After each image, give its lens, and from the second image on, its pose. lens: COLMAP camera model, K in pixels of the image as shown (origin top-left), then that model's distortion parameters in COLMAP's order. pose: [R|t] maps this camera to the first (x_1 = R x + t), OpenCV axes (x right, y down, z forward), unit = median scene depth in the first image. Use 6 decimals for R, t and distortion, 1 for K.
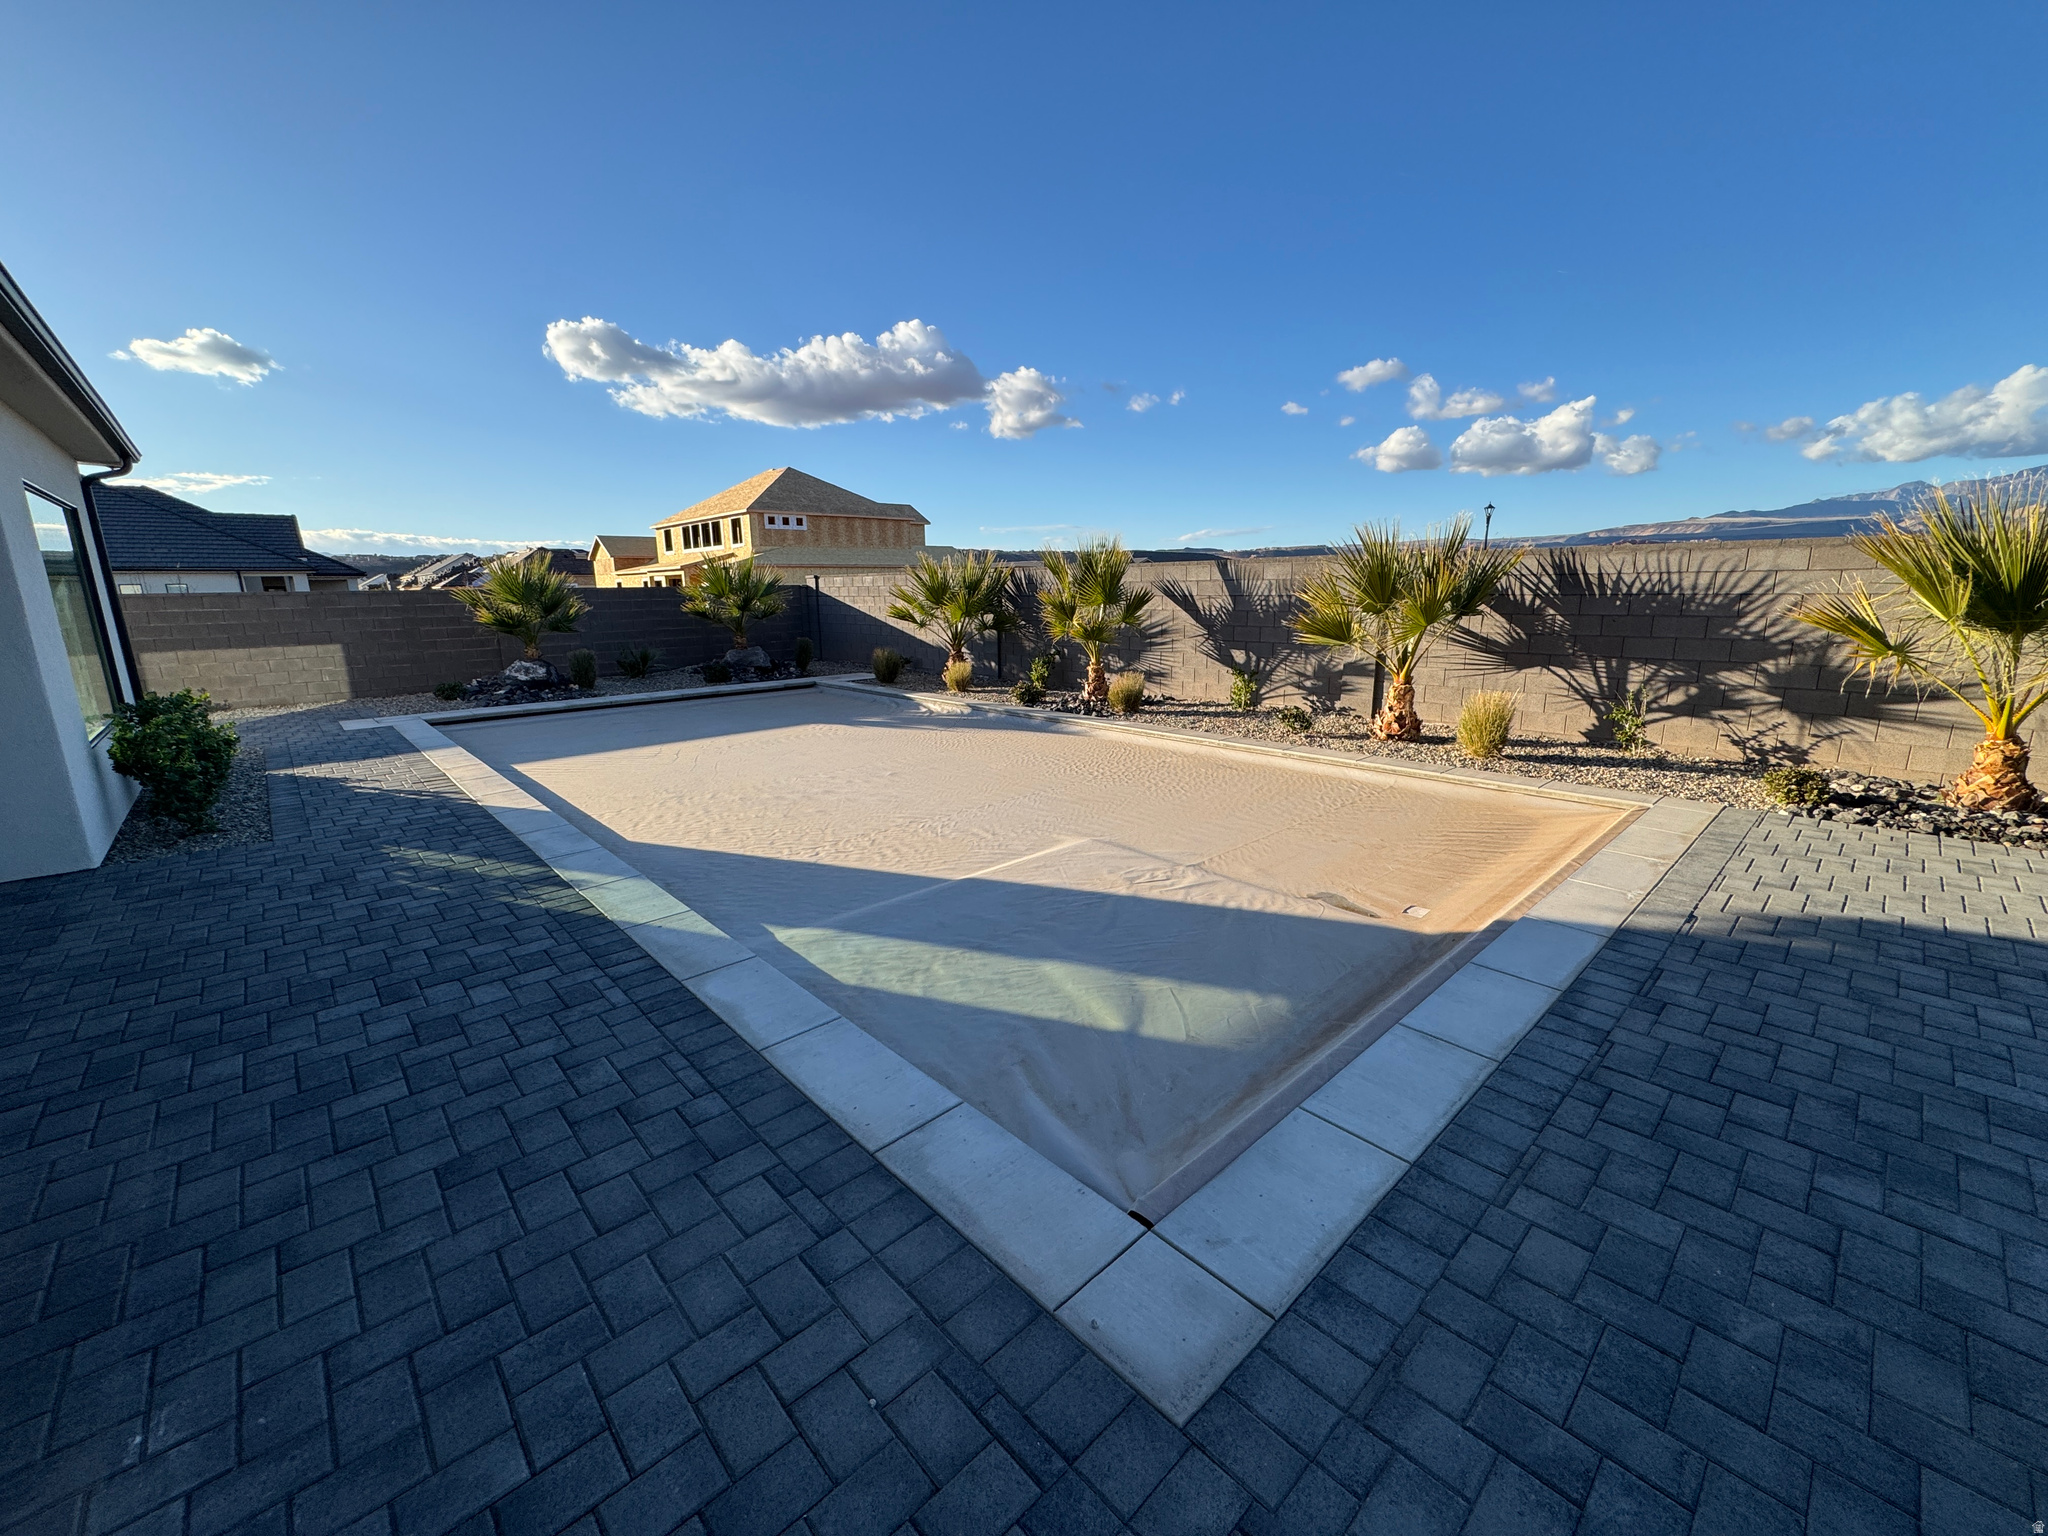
lens RADIAL K [[817.4, 0, 1006.9], [0, 817.4, 766.7], [0, 0, 1]] dist [-0.000843, 0.000249]
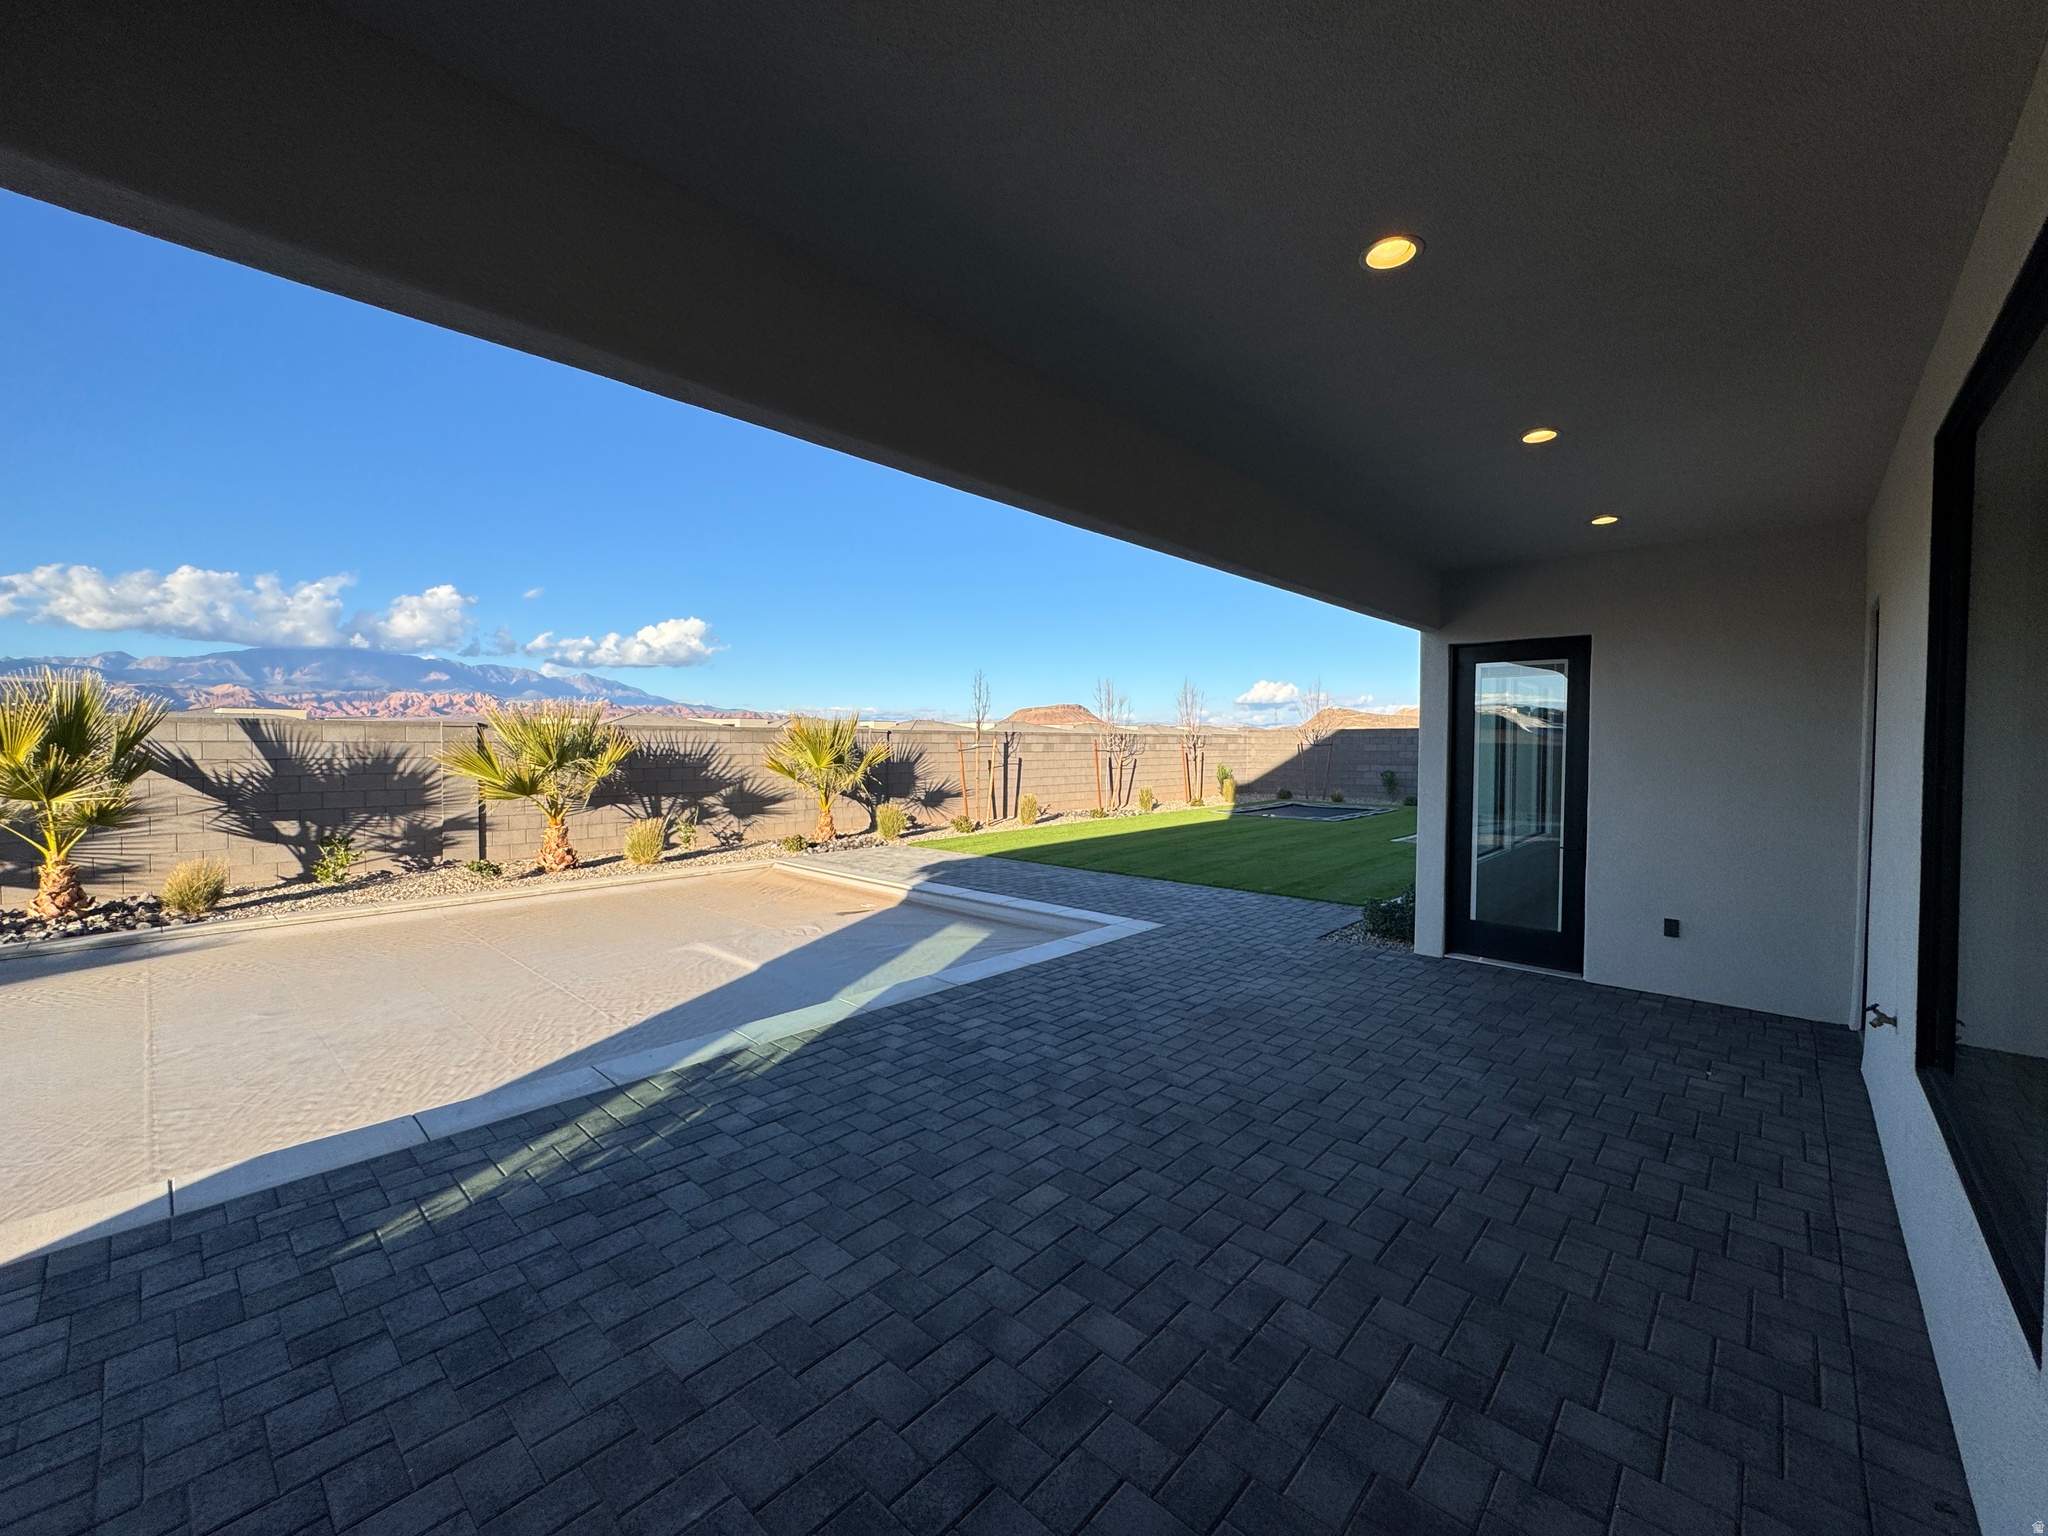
lens RADIAL K [[817.4, 0, 1036.0], [0, 817.4, 774.0], [0, 0, 1]] dist [-0.000843, 0.000249]
pose [[-0.093530, -0.022945, 0.995352, -1.006517], [0.212675, 0.976199, 0.042487, -0.091212], [-0.972636, 0.215660, -0.086424, 0.450721]]
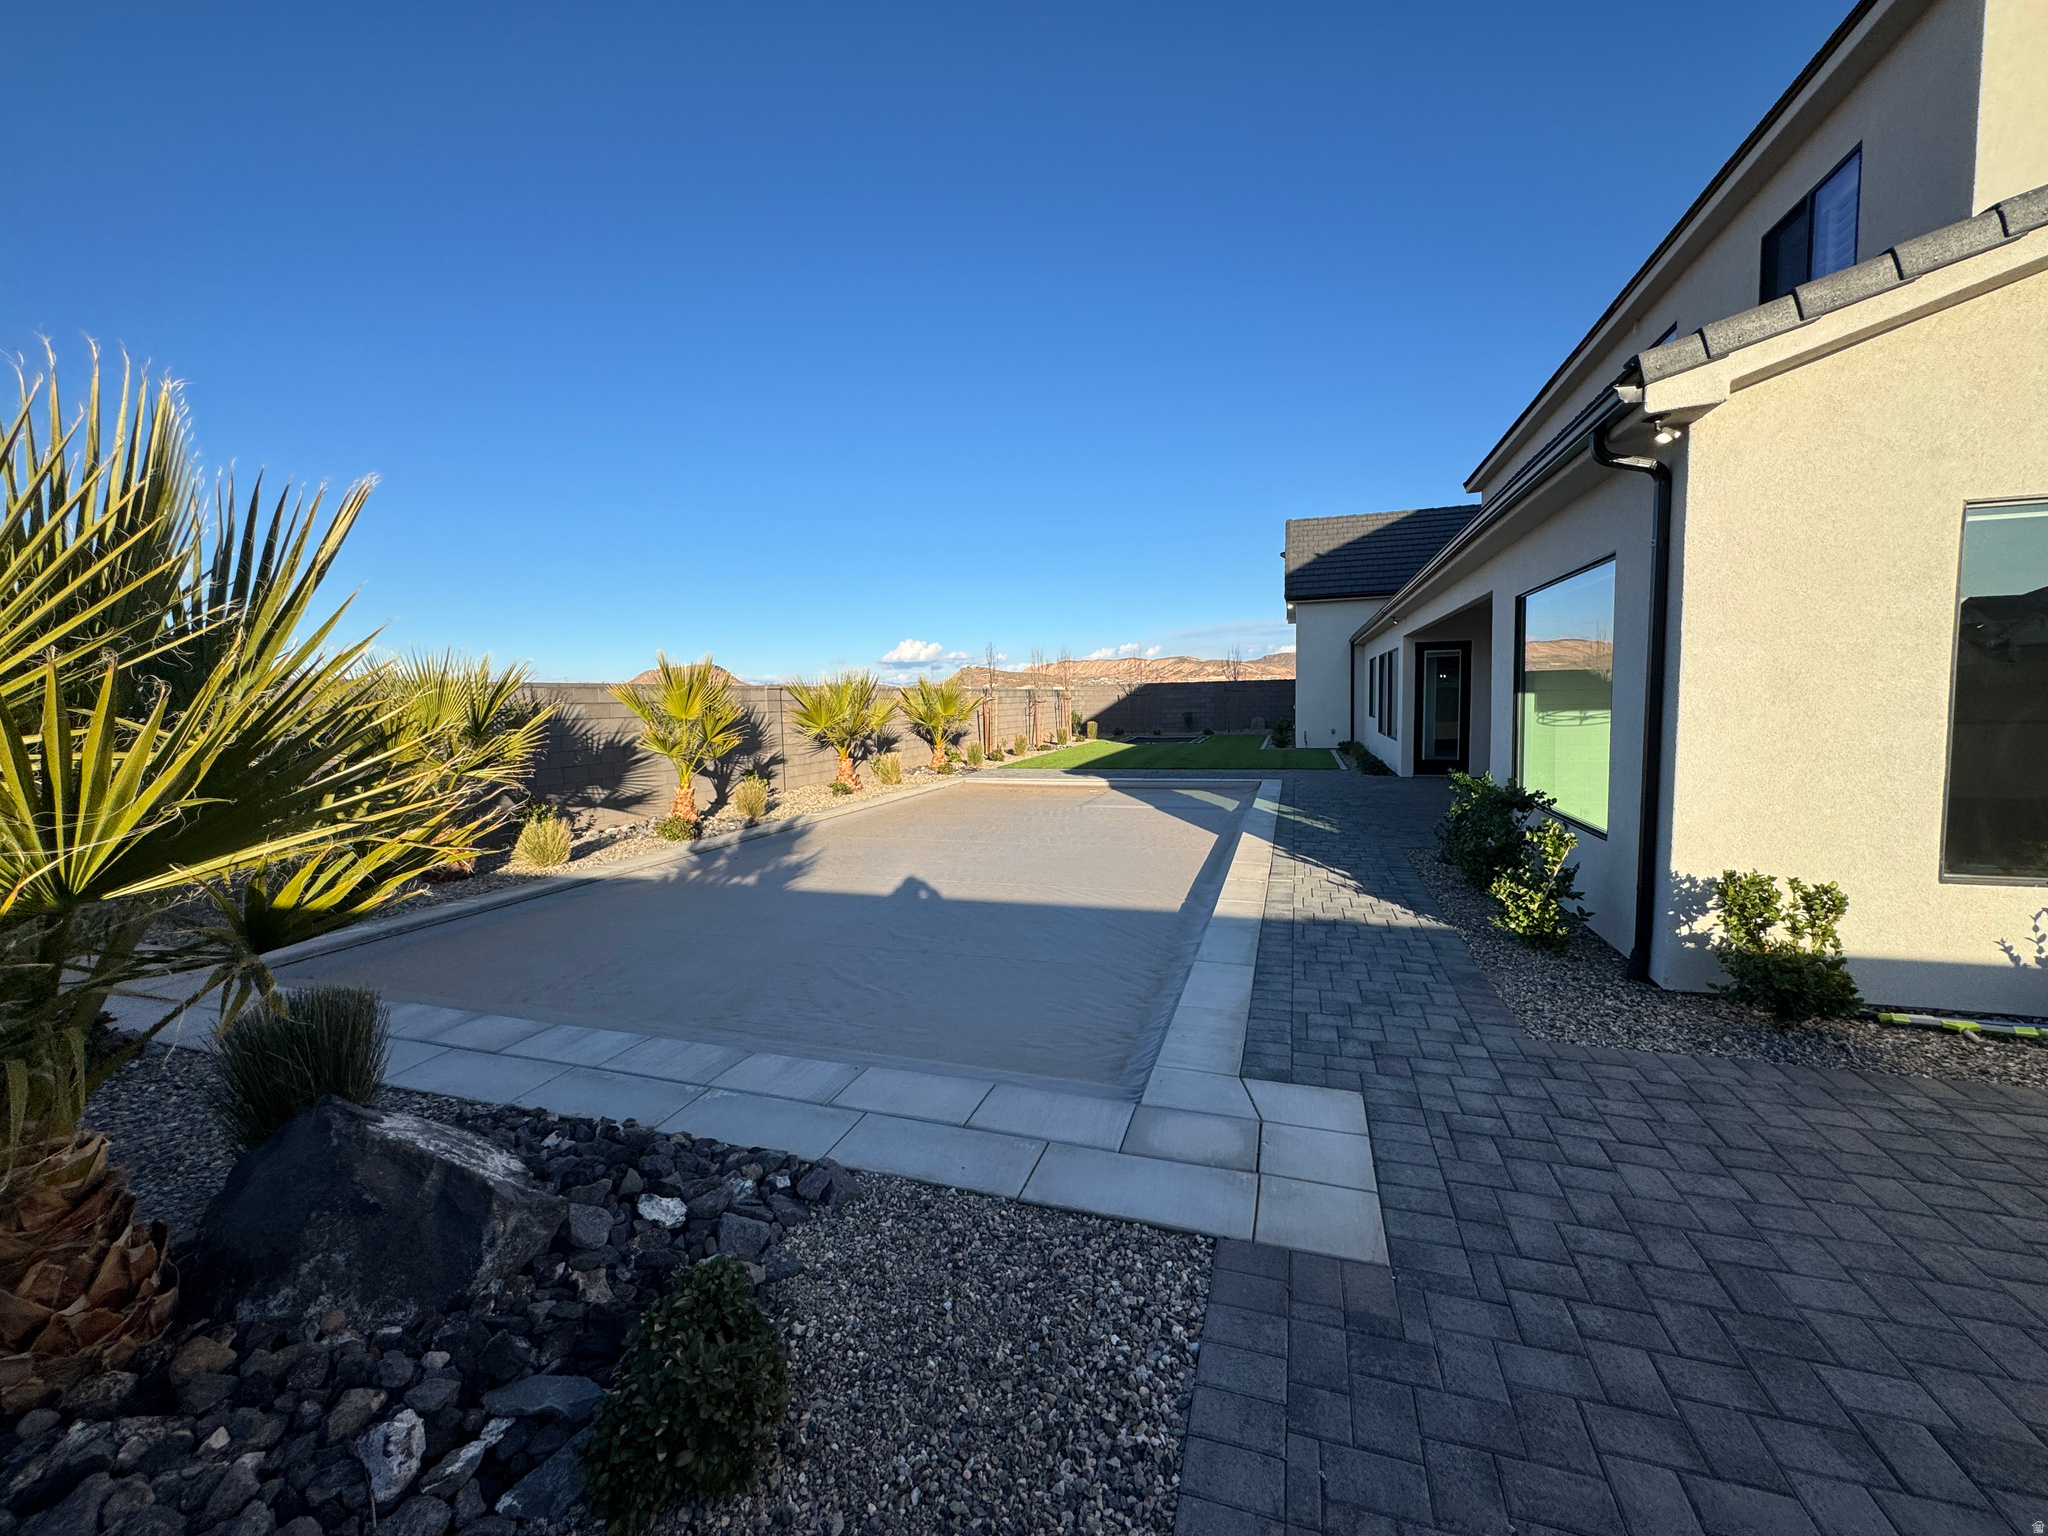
lens RADIAL K [[817.4, 0, 1025.3], [0, 817.4, 764.1], [0, 0, 1]] dist [-0.000843, 0.000249]
pose [[-0.490441, -0.043706, 0.870378, -1.496084], [0.216638, 0.961276, 0.170341, -0.368404], [-0.844118, 0.272099, -0.461981, 1.792971]]
